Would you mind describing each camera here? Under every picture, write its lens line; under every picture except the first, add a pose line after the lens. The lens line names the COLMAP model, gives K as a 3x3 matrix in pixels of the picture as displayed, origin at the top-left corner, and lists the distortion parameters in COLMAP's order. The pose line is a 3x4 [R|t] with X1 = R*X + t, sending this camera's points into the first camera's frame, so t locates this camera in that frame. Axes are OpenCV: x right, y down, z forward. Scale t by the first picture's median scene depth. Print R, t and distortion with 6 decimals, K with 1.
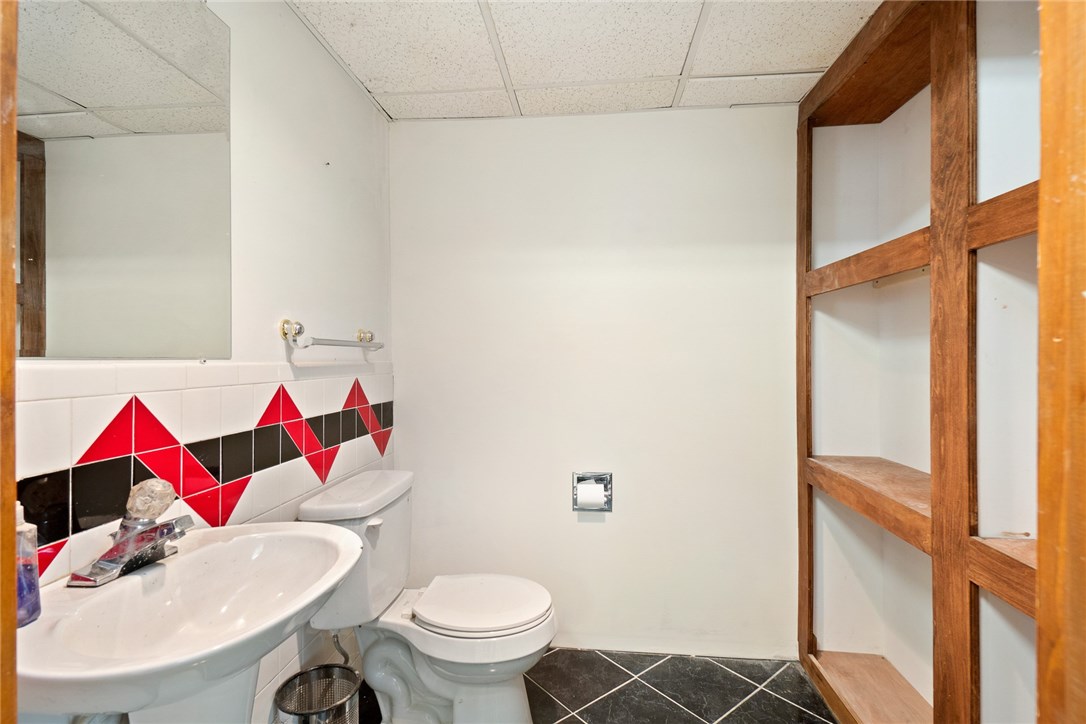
lens RADIAL K [[508.5, 0, 545.2], [0, 508.5, 368.8], [0, 0, 1]] dist [-0.002587, -0.000605]
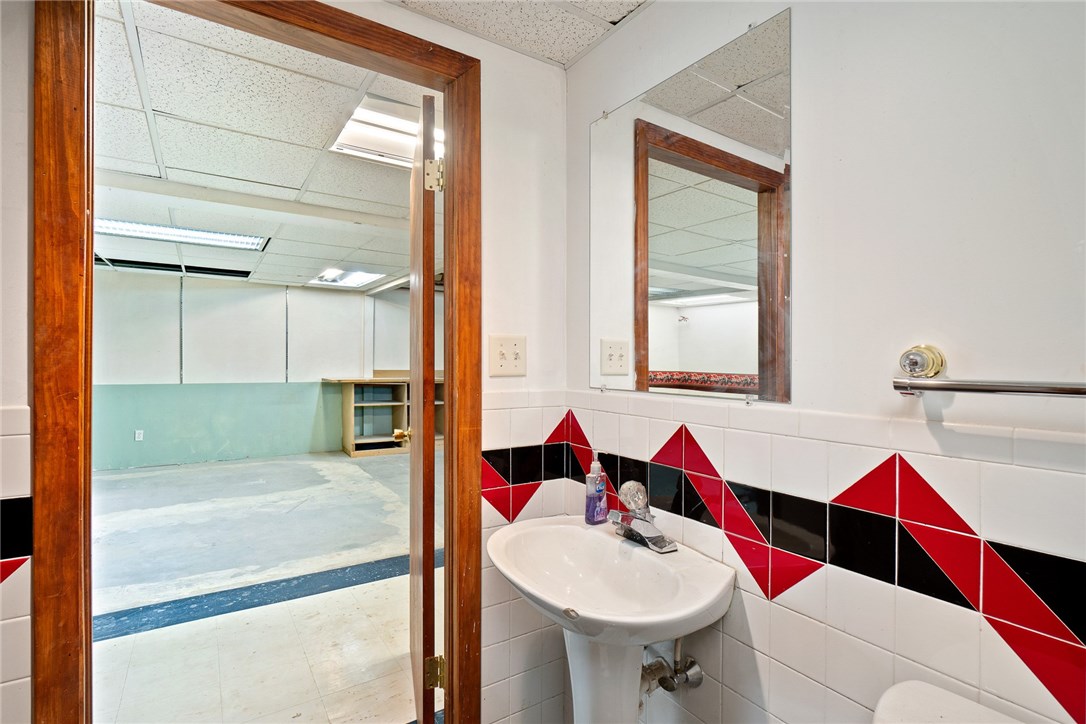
lens RADIAL K [[508.5, 0, 545.2], [0, 508.5, 368.8], [0, 0, 1]] dist [-0.002587, -0.000605]
pose [[-0.781067, 0.006790, -0.624410, 0.192086], [-0.015054, 0.999446, 0.029699, -0.088318], [0.624265, 0.032597, -0.780532, 1.297882]]
